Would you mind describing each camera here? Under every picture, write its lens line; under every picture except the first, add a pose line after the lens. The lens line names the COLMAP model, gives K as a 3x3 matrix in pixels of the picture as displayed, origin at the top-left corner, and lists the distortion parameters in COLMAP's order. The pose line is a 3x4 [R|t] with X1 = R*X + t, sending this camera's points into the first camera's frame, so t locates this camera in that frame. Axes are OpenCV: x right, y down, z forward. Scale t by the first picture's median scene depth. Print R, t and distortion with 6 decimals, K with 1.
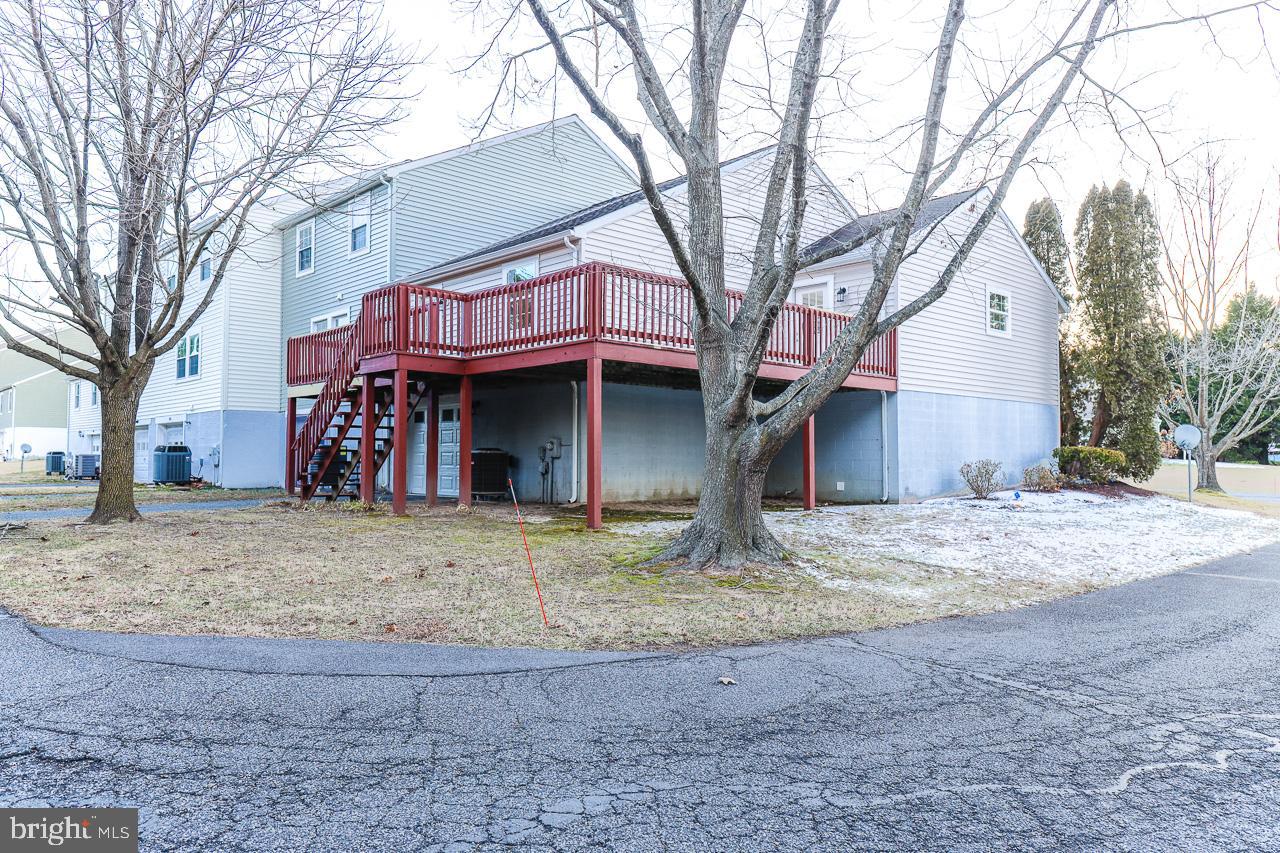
lens RADIAL K [[863.4, 0, 640.0], [0, 863.4, 426.5], [0, 0, 1]] dist [-0.000960, 0.000095]
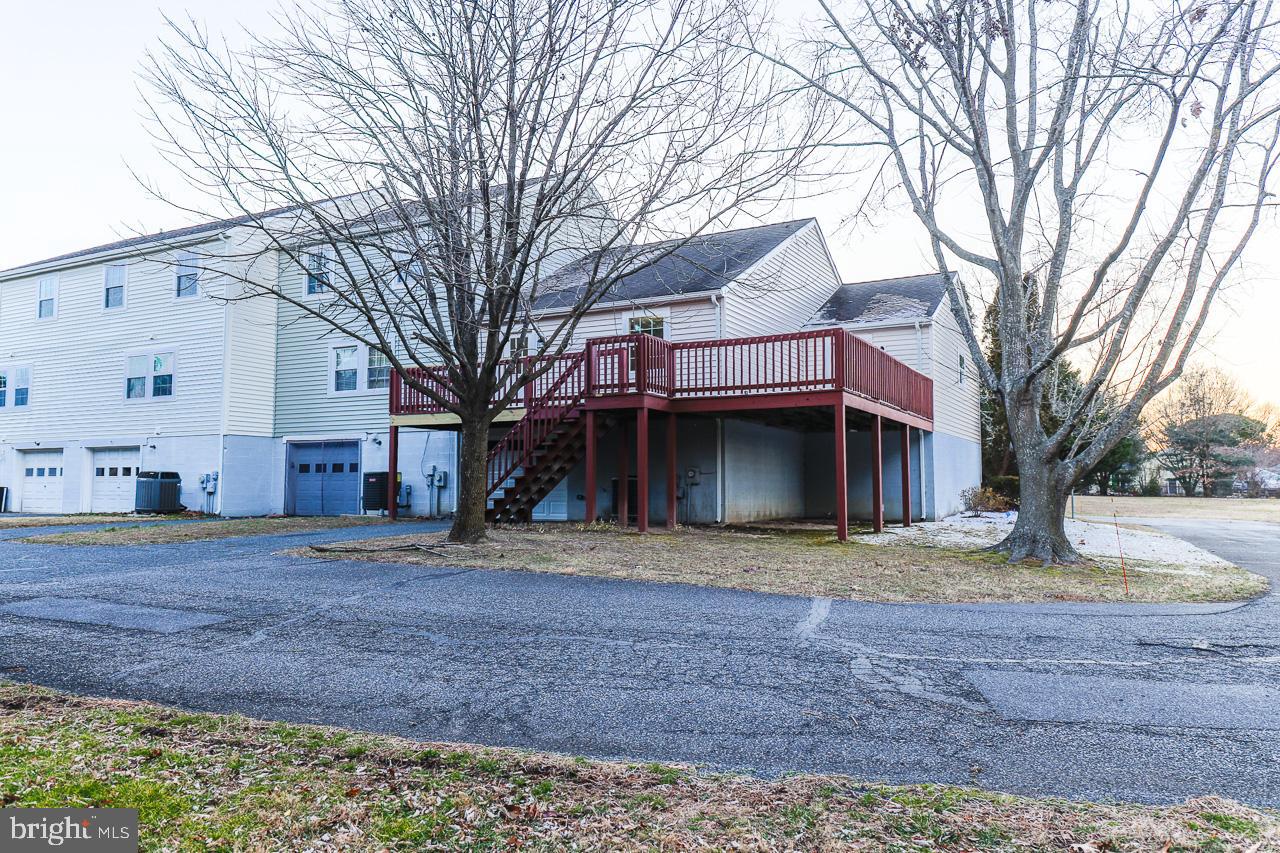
lens RADIAL K [[863.4, 0, 640.0], [0, 863.4, 426.5], [0, 0, 1]] dist [-0.000960, 0.000095]
pose [[0.955245, 0.019473, 0.295174, -0.493487], [-0.010276, 0.999413, -0.032678, -0.002443], [-0.295637, 0.028182, 0.954885, -0.074437]]
